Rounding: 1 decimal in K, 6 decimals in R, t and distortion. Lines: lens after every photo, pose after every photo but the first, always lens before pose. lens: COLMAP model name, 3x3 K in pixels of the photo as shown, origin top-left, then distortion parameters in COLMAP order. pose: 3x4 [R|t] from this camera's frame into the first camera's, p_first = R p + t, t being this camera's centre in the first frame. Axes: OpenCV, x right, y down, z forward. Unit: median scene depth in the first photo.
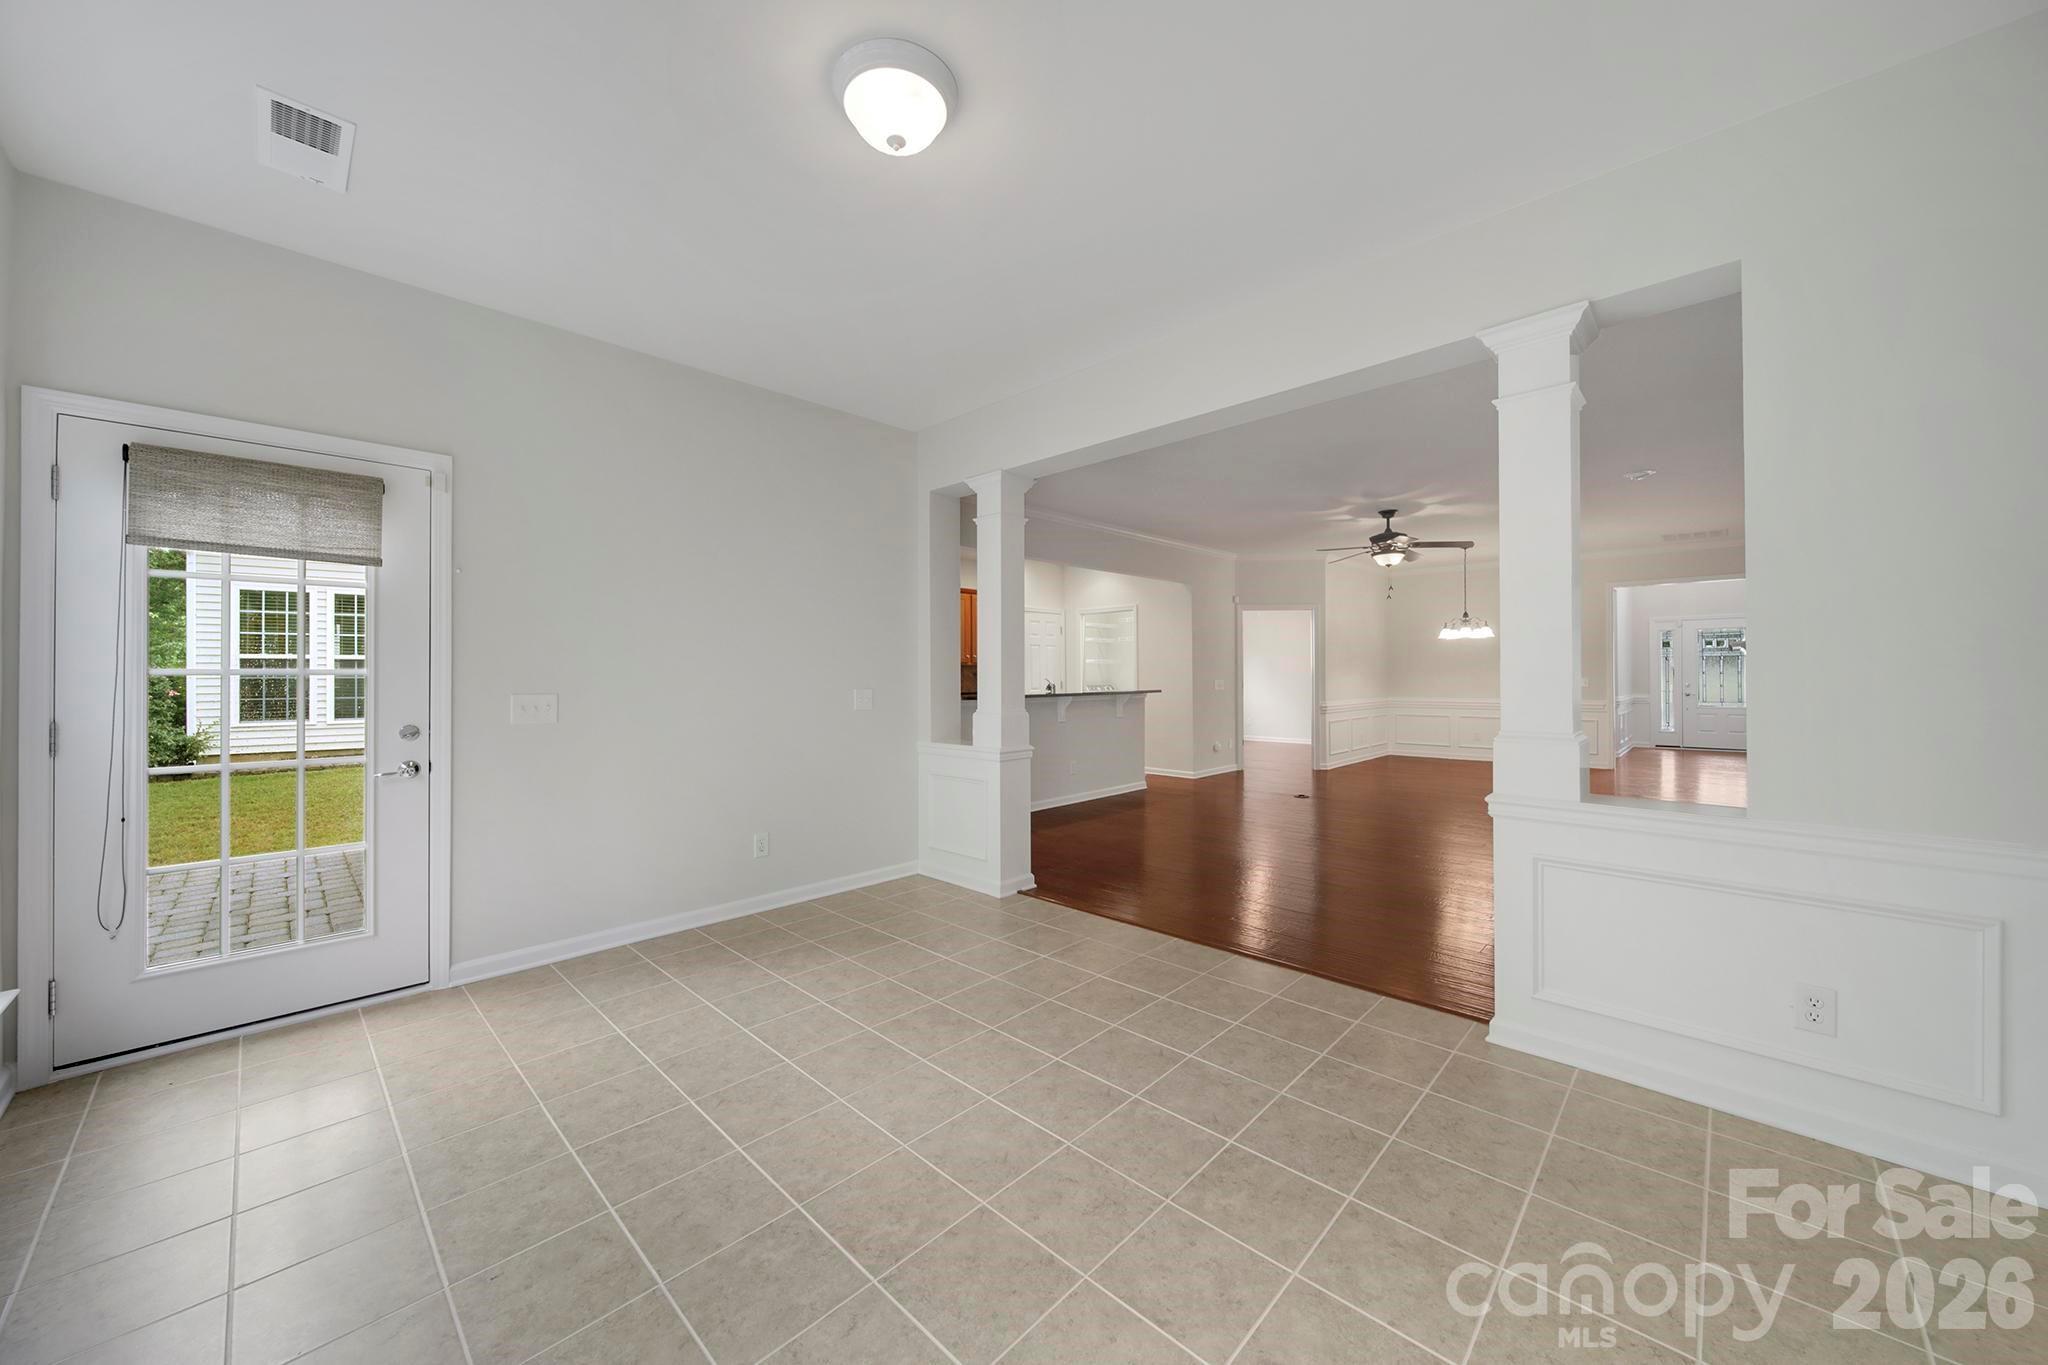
lens RADIAL K [[723.1, 0, 1006.4], [0, 723.1, 688.8], [0, 0, 1]] dist [0.002420, -0.000770]
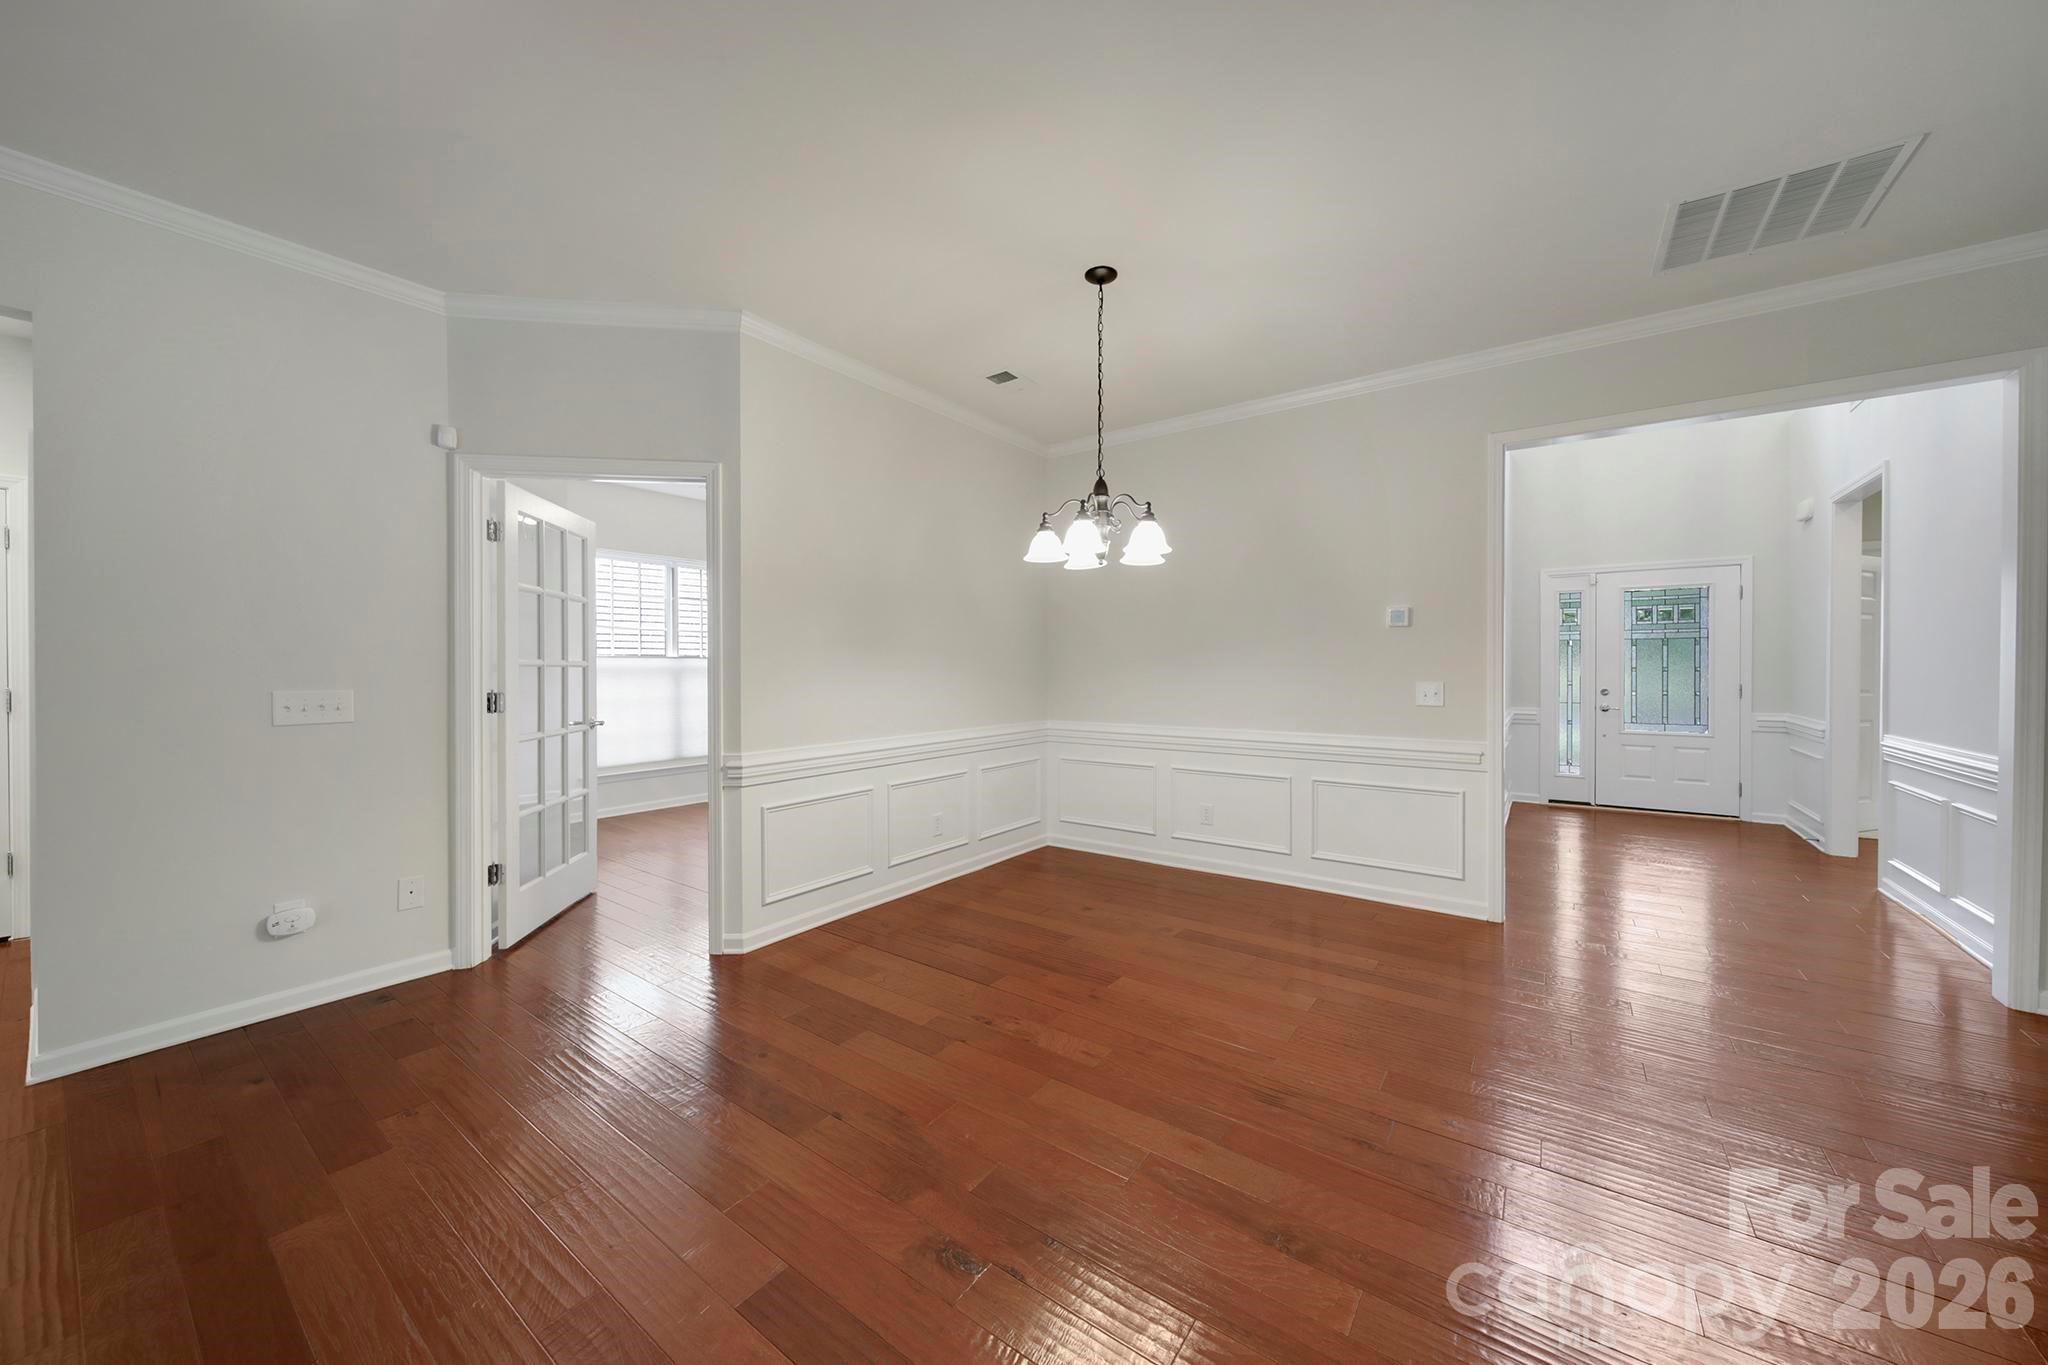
lens RADIAL K [[723.1, 0, 998.2], [0, 723.1, 677.6], [0, 0, 1]] dist [0.002420, -0.000770]
pose [[0.990610, 0.002202, 0.136703, 0.518738], [-0.001274, 0.999976, -0.006878, -0.014772], [-0.136715, 0.006640, 0.990588, 0.654240]]
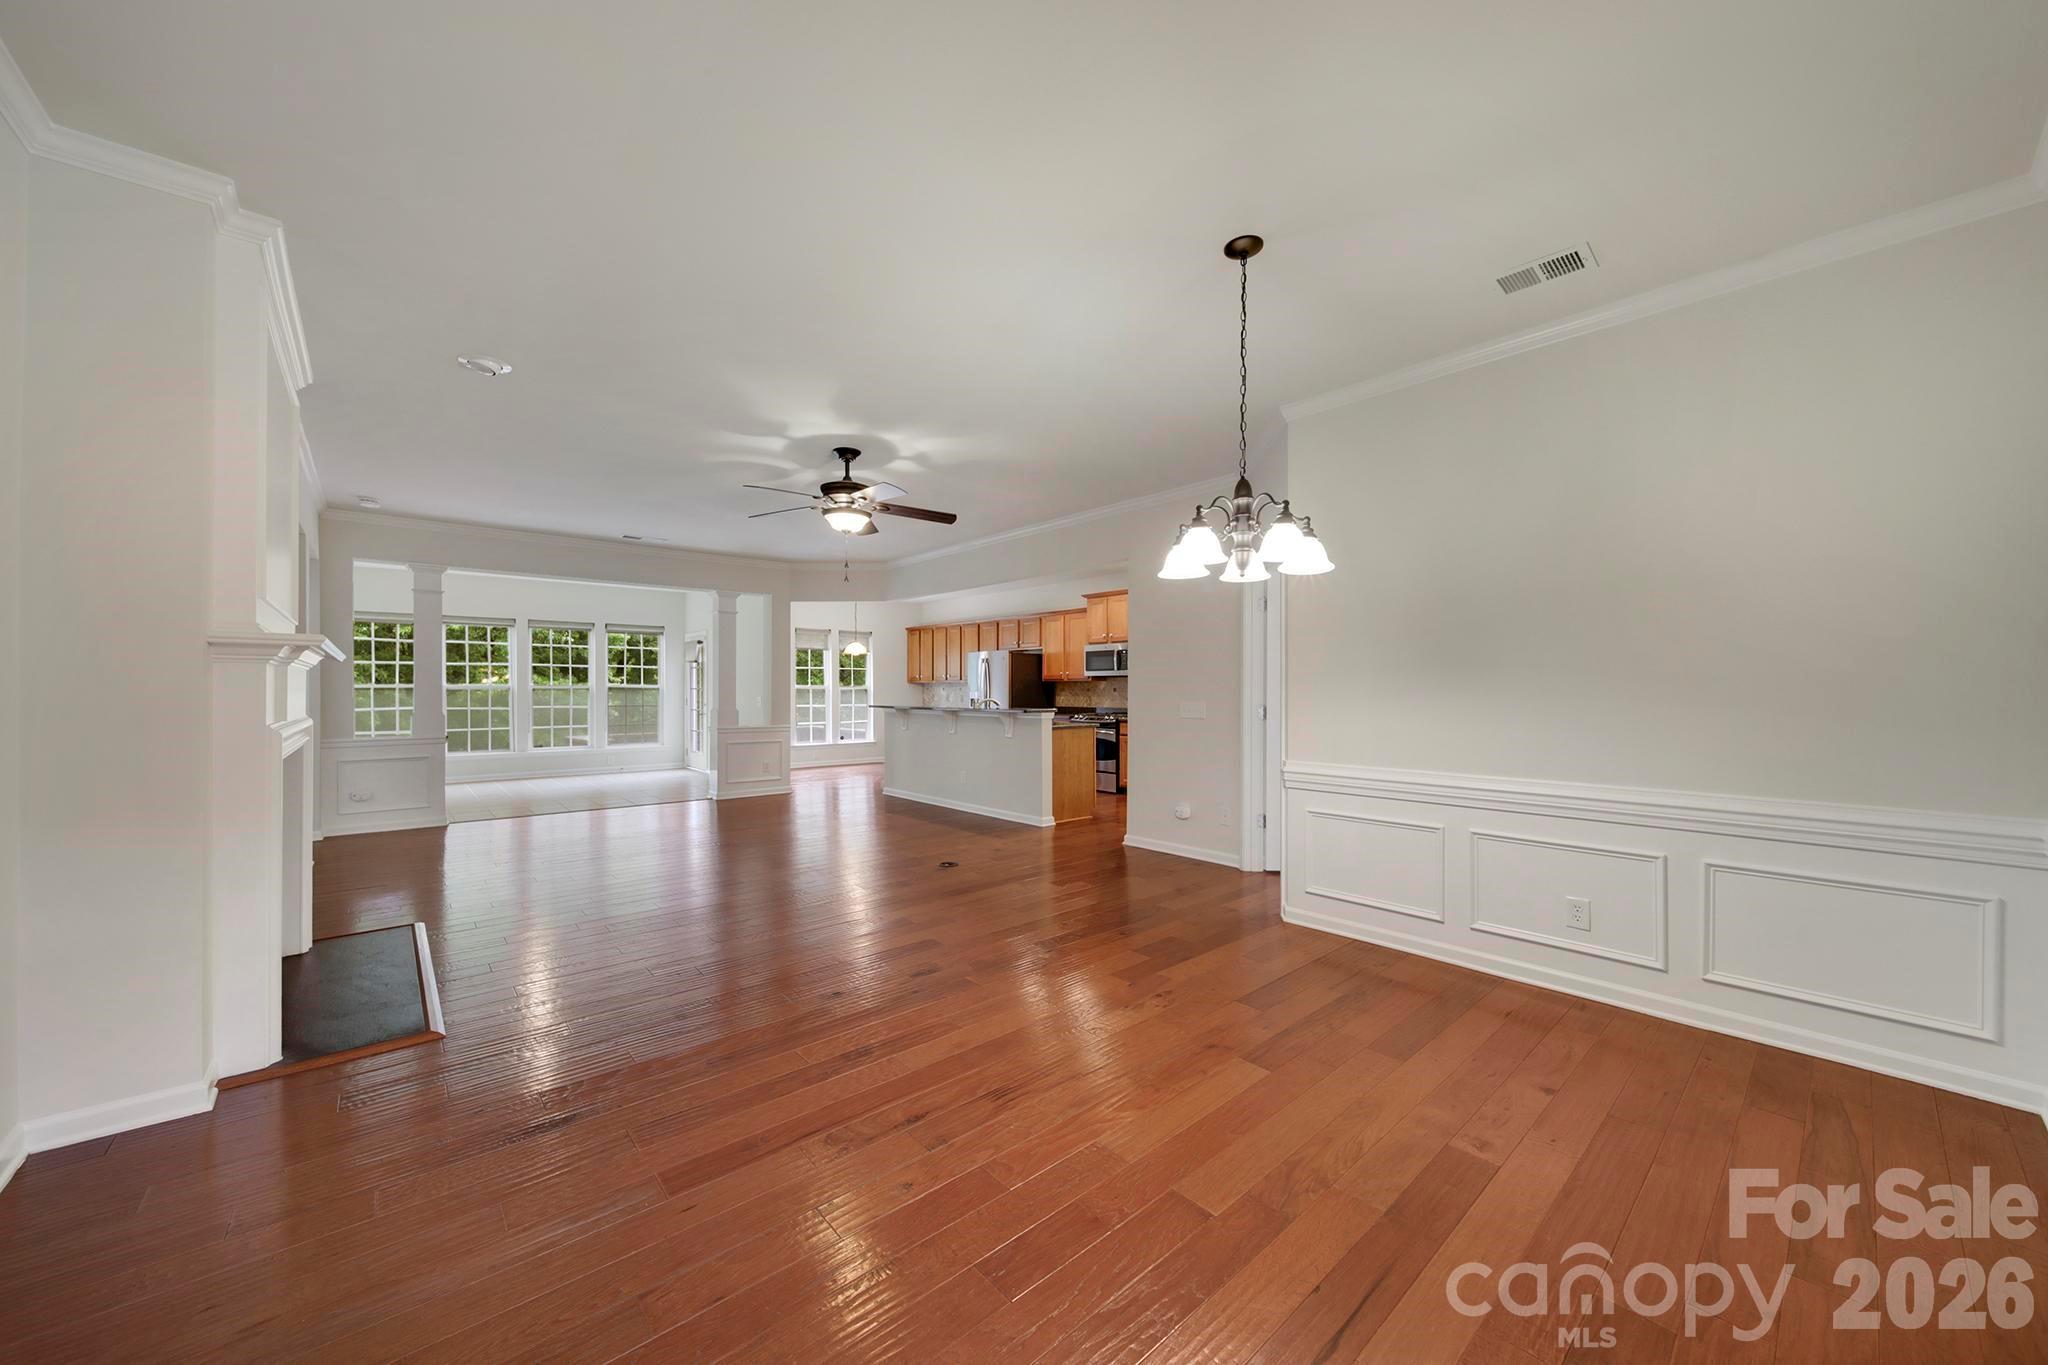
lens RADIAL K [[723.1, 0, 1091.1], [0, 723.1, 693.2], [0, 0, 1]] dist [0.002420, -0.000770]
pose [[0.014852, 0.011486, -0.999824, 0.885330], [-0.012784, 0.999854, 0.011297, -0.021823], [0.999808, 0.012614, 0.014997, 0.892736]]
